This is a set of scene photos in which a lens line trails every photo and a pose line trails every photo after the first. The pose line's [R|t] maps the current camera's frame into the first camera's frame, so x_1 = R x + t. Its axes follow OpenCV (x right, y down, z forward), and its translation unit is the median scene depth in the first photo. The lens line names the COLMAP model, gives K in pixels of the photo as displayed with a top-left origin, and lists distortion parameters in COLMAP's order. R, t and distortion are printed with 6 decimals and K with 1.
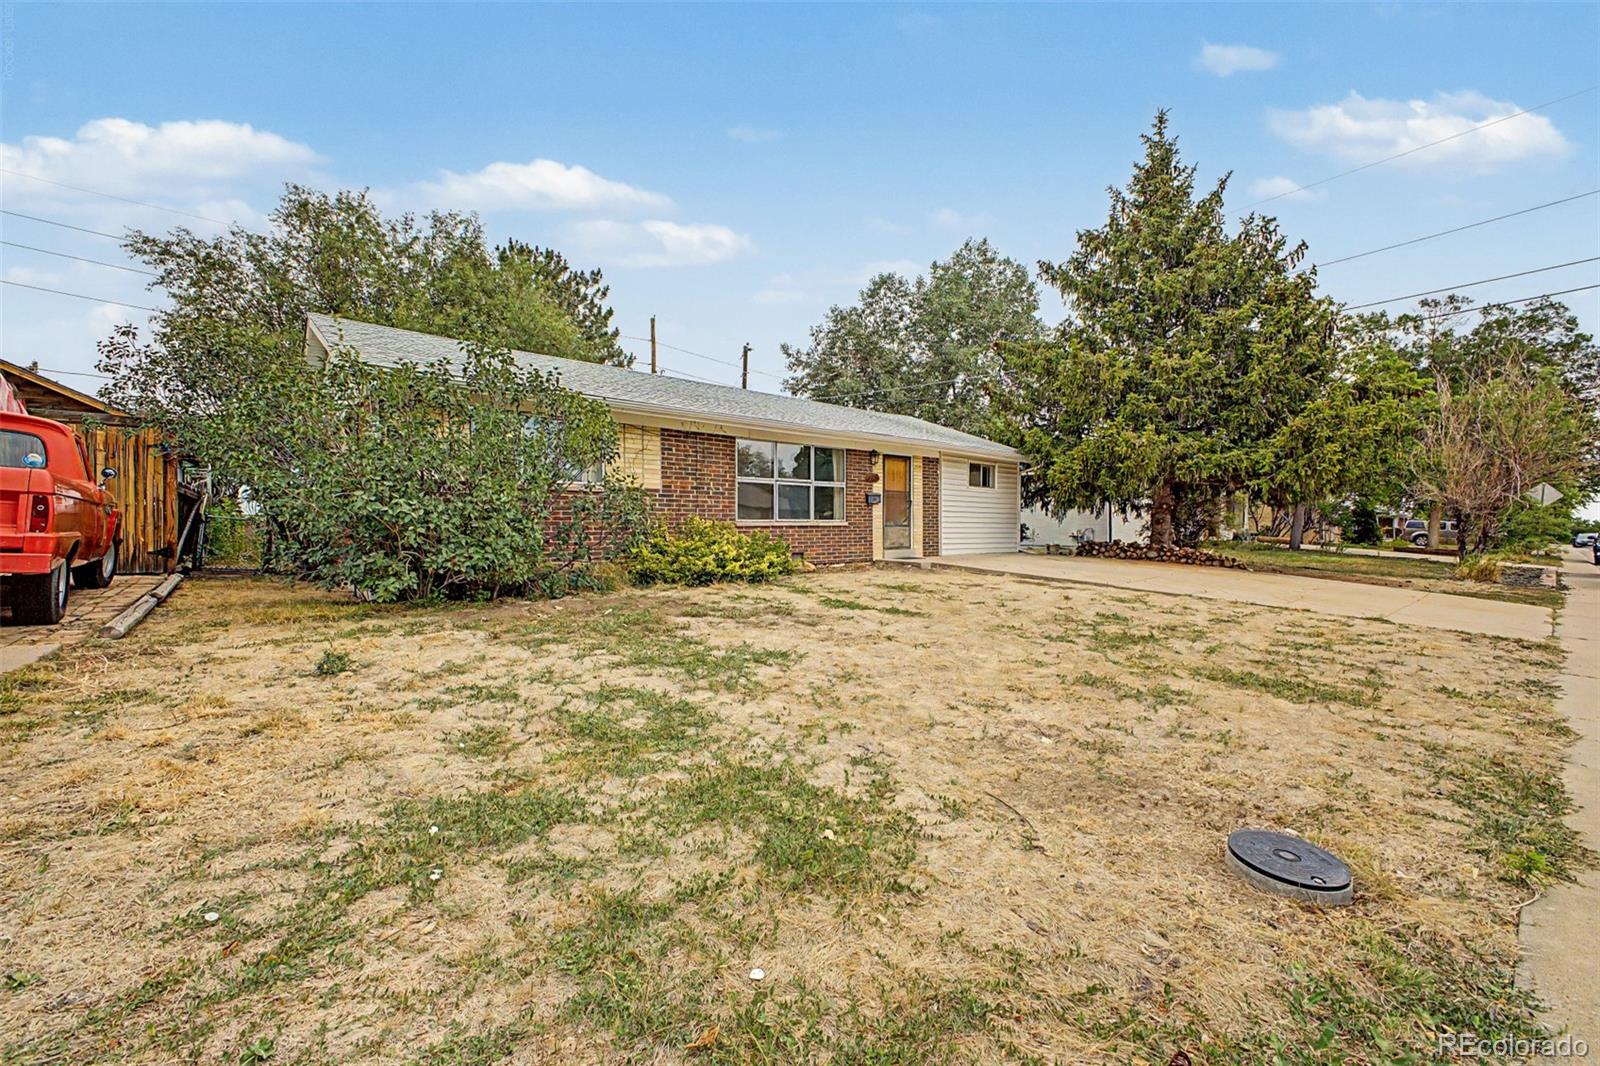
lens RADIAL K [[637.3, 0, 798.8], [0, 637.3, 530.7], [0, 0, 1]] dist [0.024051, -0.012345]
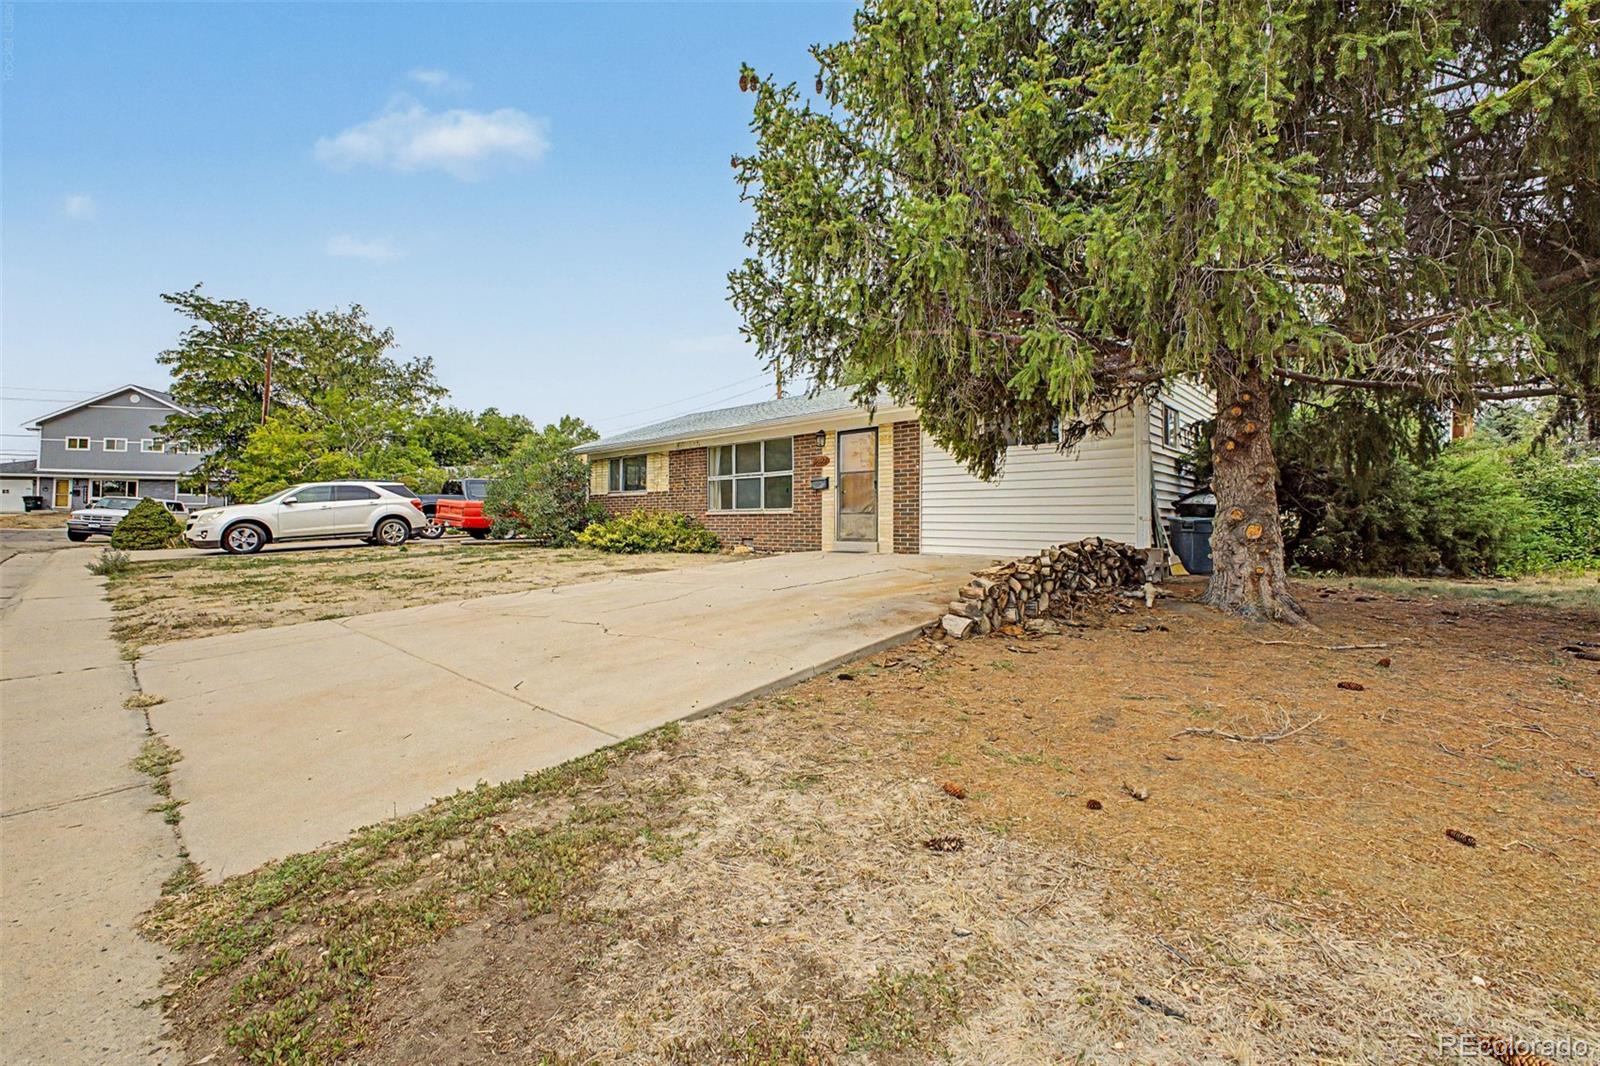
lens RADIAL K [[637.3, 0, 798.8], [0, 637.3, 530.7], [0, 0, 1]] dist [0.024051, -0.012345]
pose [[0.113560, 0.010737, -0.993473, 1.018351], [-0.011668, 0.999887, 0.009472, 0.008823], [0.993463, 0.010516, 0.113672, 0.860856]]
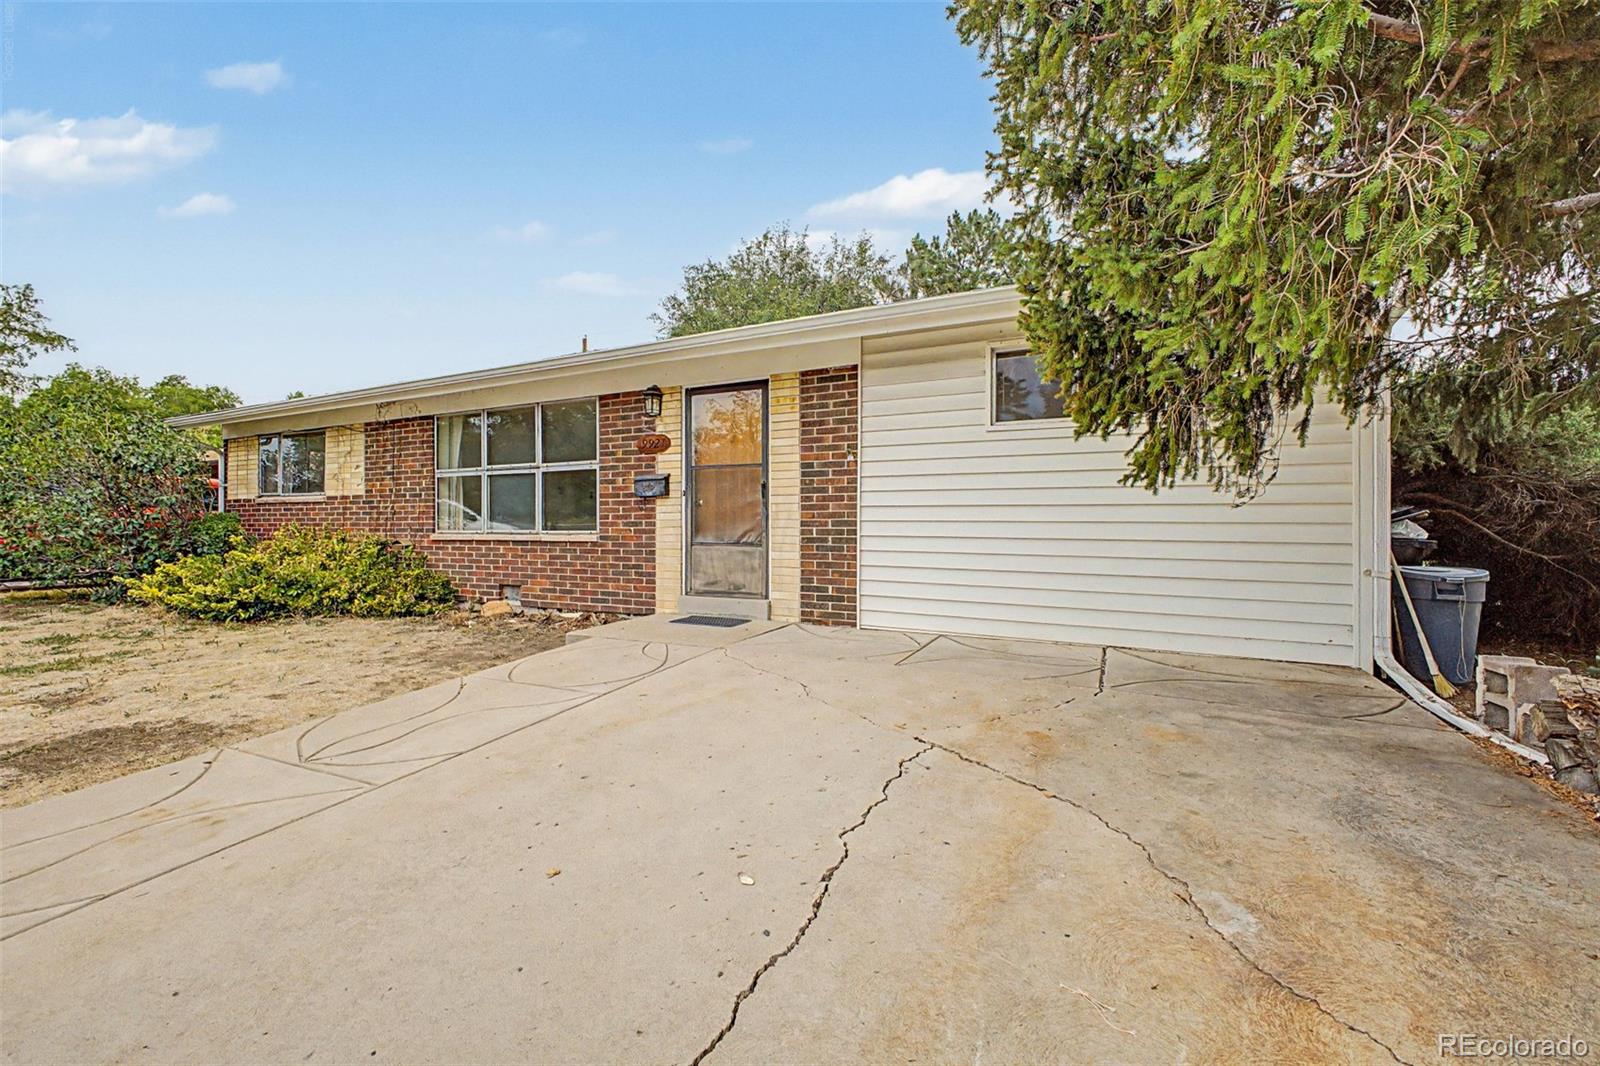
lens RADIAL K [[637.3, 0, 798.8], [0, 637.3, 530.7], [0, 0, 1]] dist [0.024051, -0.012345]
pose [[0.393052, 0.005906, -0.919497, 0.604271], [-0.009224, 0.999954, 0.002479, -0.018880], [0.919470, 0.007507, 0.393088, 0.906459]]
